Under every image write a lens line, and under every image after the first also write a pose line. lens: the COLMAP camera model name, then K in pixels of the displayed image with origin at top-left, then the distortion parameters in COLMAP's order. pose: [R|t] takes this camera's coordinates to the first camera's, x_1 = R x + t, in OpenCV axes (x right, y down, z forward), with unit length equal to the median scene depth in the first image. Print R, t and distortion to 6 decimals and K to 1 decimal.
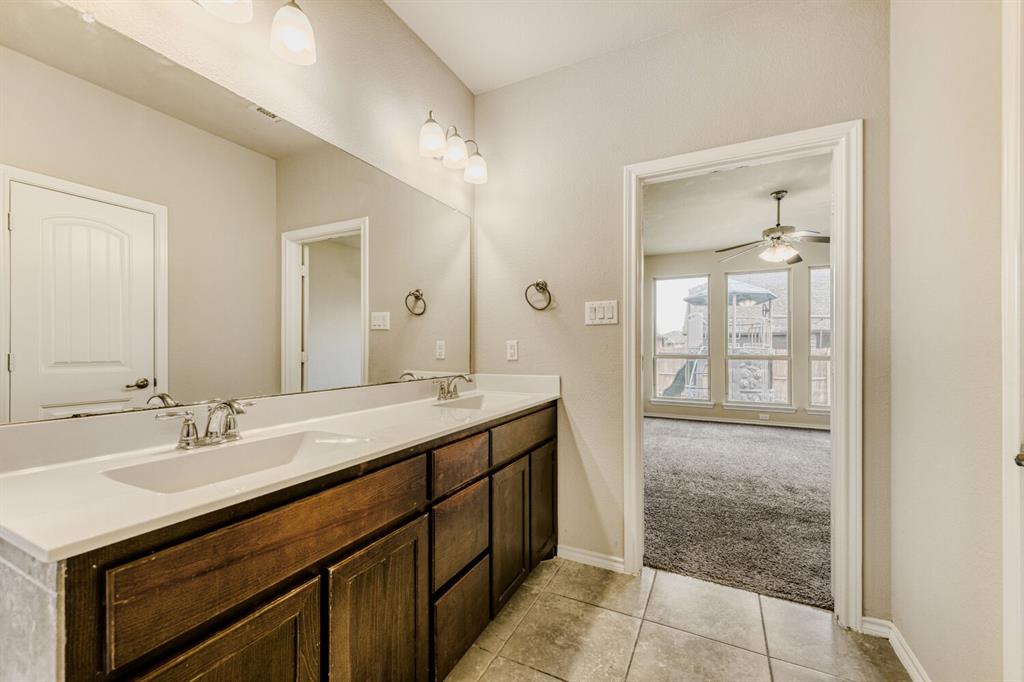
lens RADIAL K [[409.3, 0, 496.6], [0, 409.3, 348.6], [0, 0, 1]] dist [0.009271, -0.002037]
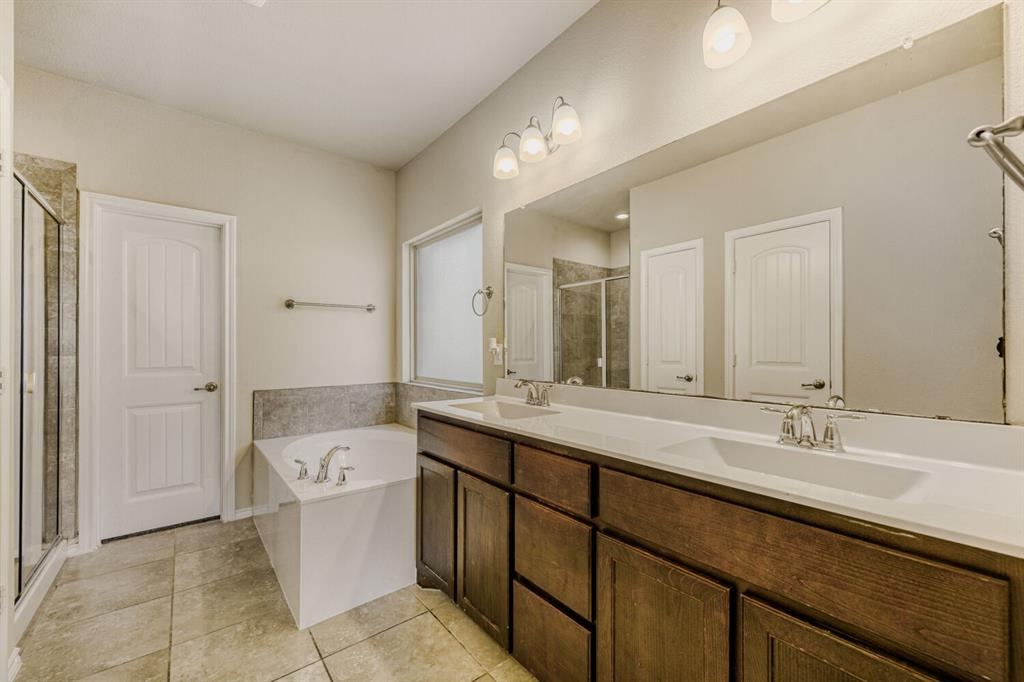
lens RADIAL K [[409.3, 0, 512.3], [0, 409.3, 346.8], [0, 0, 1]] dist [0.009271, -0.002037]
pose [[-0.386250, -0.005842, -0.922375, 0.787680], [-0.001316, 0.999982, -0.005782, -0.007773], [0.922393, -0.001020, -0.386251, 1.270648]]
